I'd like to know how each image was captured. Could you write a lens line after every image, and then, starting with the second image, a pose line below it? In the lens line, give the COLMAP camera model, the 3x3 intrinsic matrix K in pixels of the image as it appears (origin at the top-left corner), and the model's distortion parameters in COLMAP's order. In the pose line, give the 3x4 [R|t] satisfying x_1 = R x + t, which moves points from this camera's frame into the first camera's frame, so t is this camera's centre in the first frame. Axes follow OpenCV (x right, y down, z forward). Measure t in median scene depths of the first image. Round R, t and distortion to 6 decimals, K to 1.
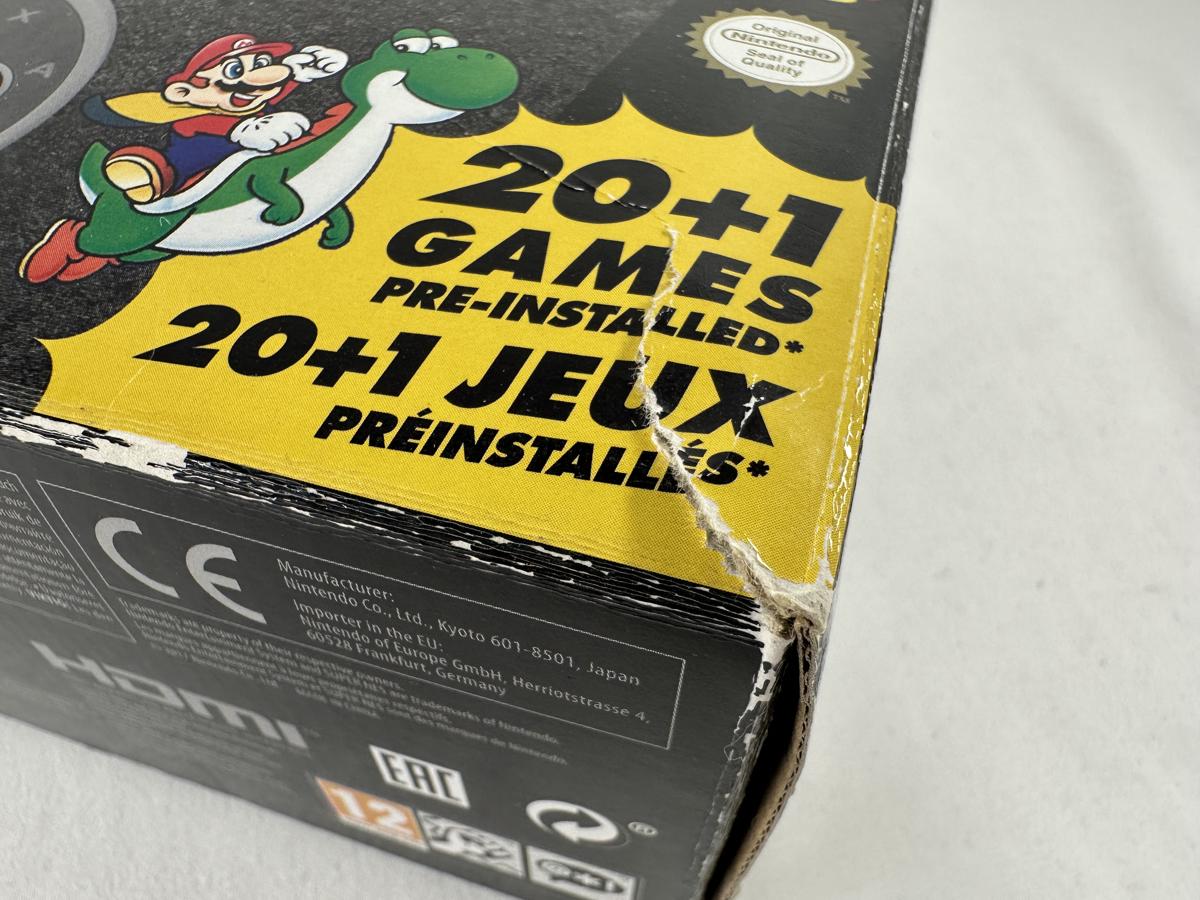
lens RADIAL K [[865.5, 0, 554.9], [0, 865.5, 518.5], [0, 0, 1]] dist [0.017773, -0.029230]
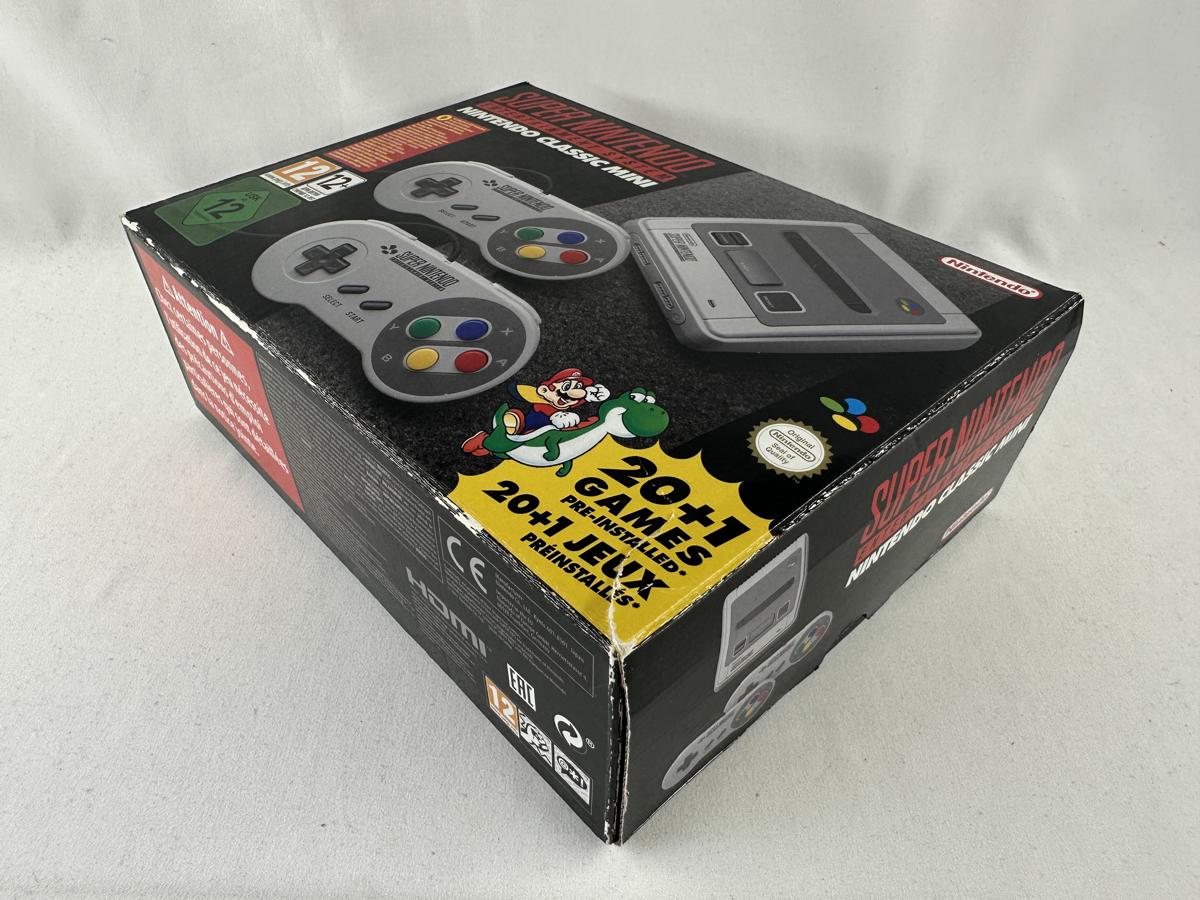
lens RADIAL K [[865.5, 0, 576.1], [0, 865.5, 483.2], [0, 0, 1]] dist [0.017773, -0.029230]
pose [[0.870690, 0.346202, -0.349346, 0.785541], [-0.389995, 0.918760, -0.061512, -0.148302], [0.299670, 0.189802, 0.934972, -1.605603]]
